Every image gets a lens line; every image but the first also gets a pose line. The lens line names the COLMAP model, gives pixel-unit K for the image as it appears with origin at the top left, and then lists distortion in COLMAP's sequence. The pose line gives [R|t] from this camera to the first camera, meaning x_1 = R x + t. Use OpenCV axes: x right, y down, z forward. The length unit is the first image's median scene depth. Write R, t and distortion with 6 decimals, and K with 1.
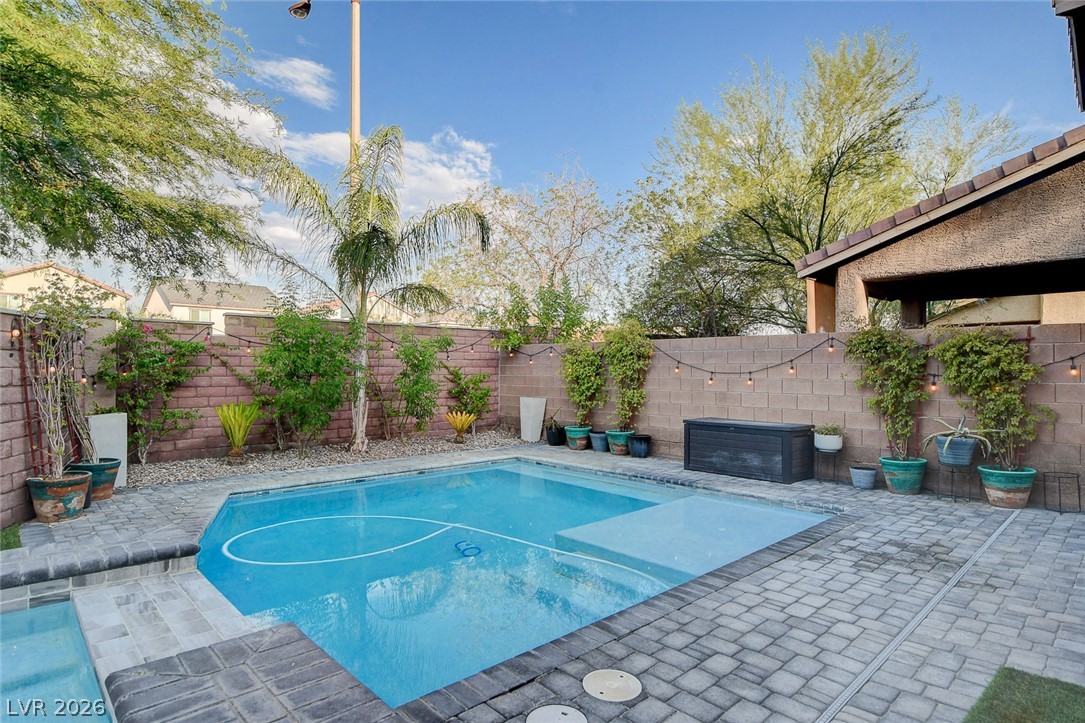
lens RADIAL K [[581.7, 0, 545.5], [0, 581.7, 361.1], [0, 0, 1]] dist [-0.017508, 0.001657]
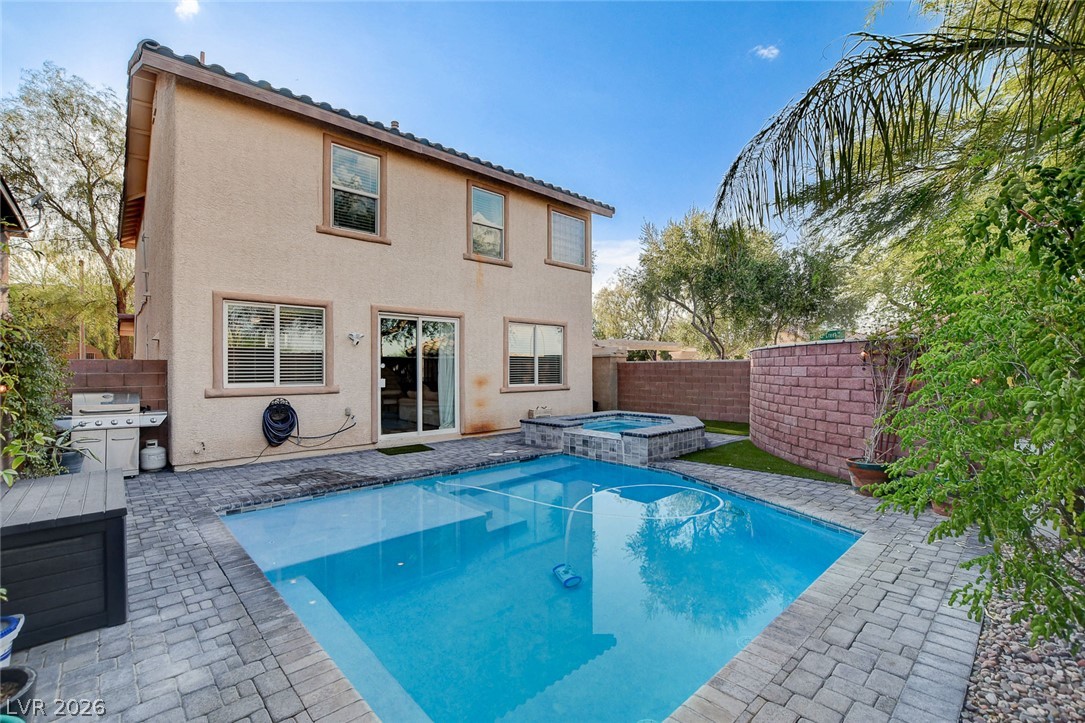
lens RADIAL K [[476.5, 0, 545.5], [0, 476.5, 372.0], [0, 0, 1]] dist [-0.024998, 0.000372]
pose [[-0.999999, -0.000886, -0.000982, -0.087610], [-0.000880, 0.999977, -0.006663, 0.004404], [0.000988, -0.006662, -0.999977, 1.602094]]
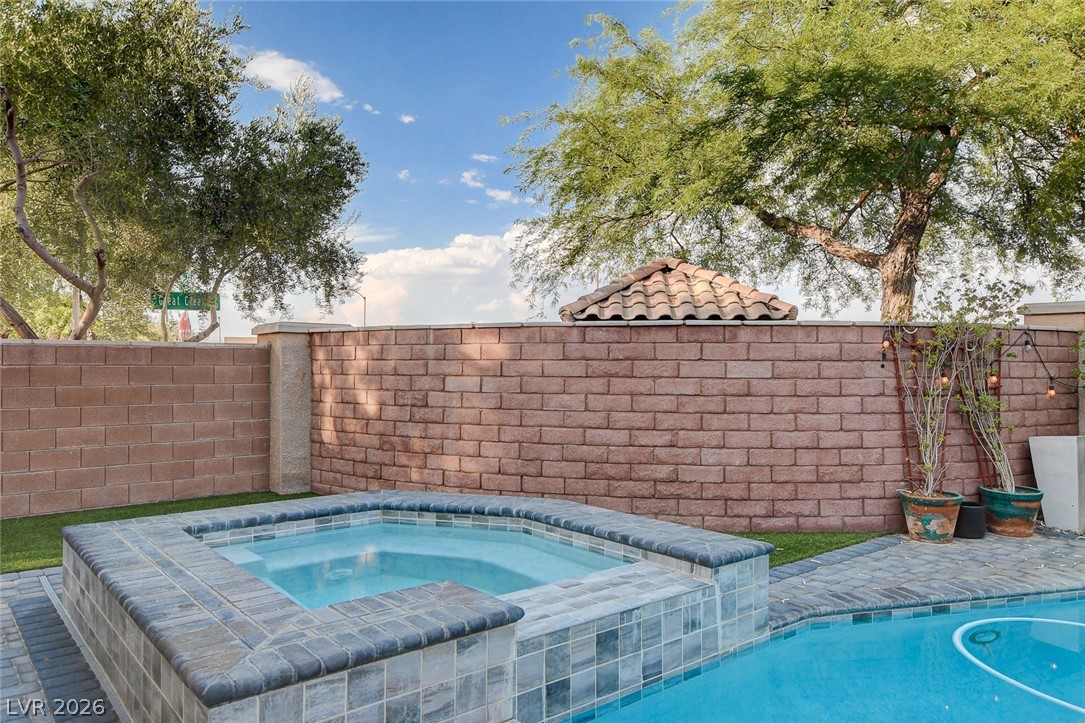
lens RADIAL K [[743.3, 0, 543.1], [0, 743.3, 361.9], [0, 0, 1]] dist [0.016844, 0.005938]
pose [[-0.067514, -0.010050, -0.997668, 0.322310], [0.011928, 0.999870, -0.010880, -0.007460], [0.997647, -0.012635, -0.067386, 0.352859]]
